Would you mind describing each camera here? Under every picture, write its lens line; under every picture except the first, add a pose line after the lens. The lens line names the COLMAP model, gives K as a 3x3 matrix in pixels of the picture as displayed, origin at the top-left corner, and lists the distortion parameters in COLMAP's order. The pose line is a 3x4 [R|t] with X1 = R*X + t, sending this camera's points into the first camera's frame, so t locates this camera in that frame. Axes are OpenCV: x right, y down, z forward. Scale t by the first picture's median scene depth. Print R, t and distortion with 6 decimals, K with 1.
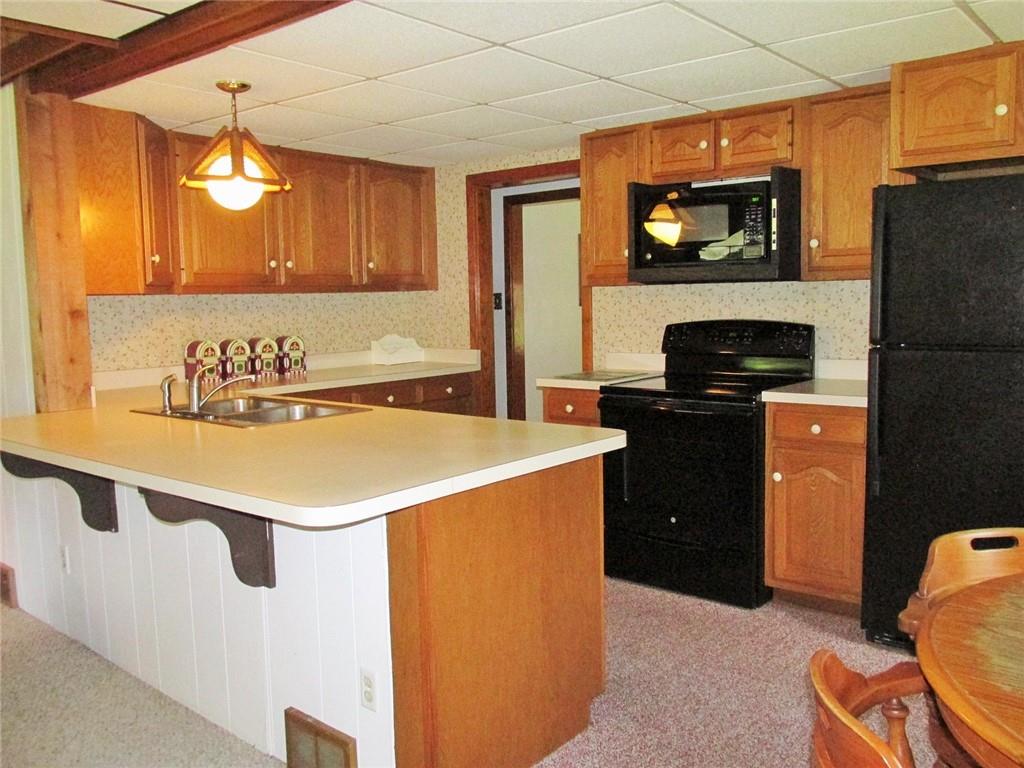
lens RADIAL K [[863.6, 0, 512.0], [0, 863.6, 384.0], [0, 0, 1]] dist [-0.267348, 0.519798]
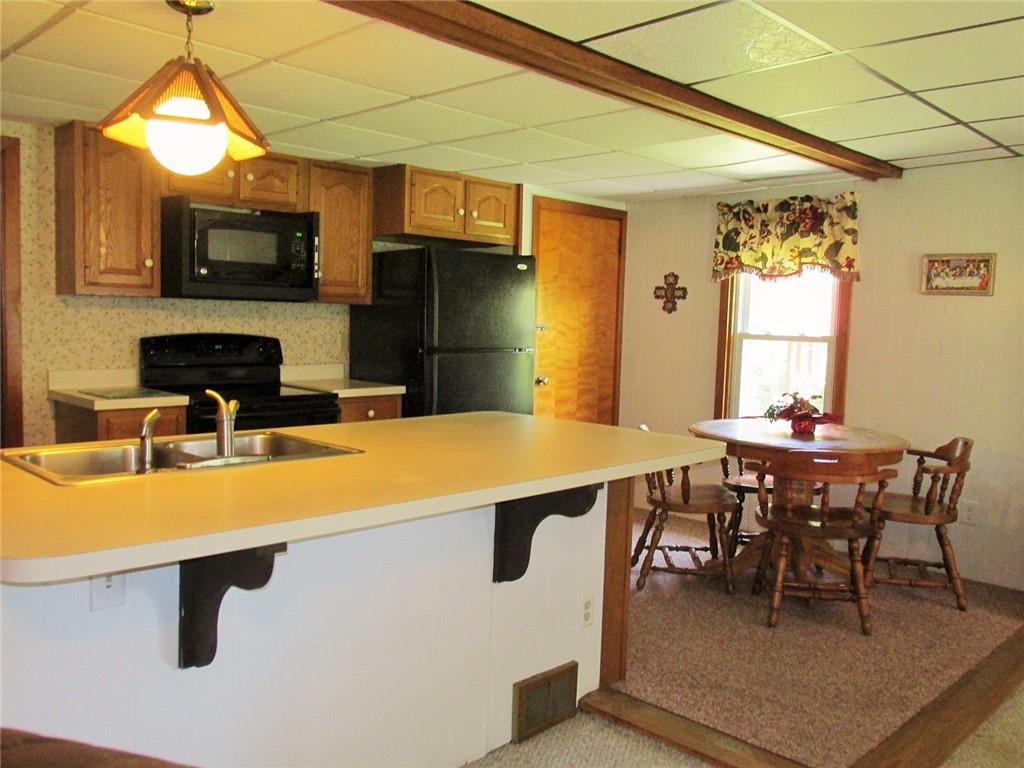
lens RADIAL K [[852.4, 0, 512.0], [0, 852.4, 384.0], [0, 0, 1]] dist [-0.026095, -0.003222]
pose [[0.076514, -0.054210, 0.995594, -0.870958], [0.068695, 0.996435, 0.048976, -0.040271], [-0.994699, 0.064645, 0.079965, 0.570236]]
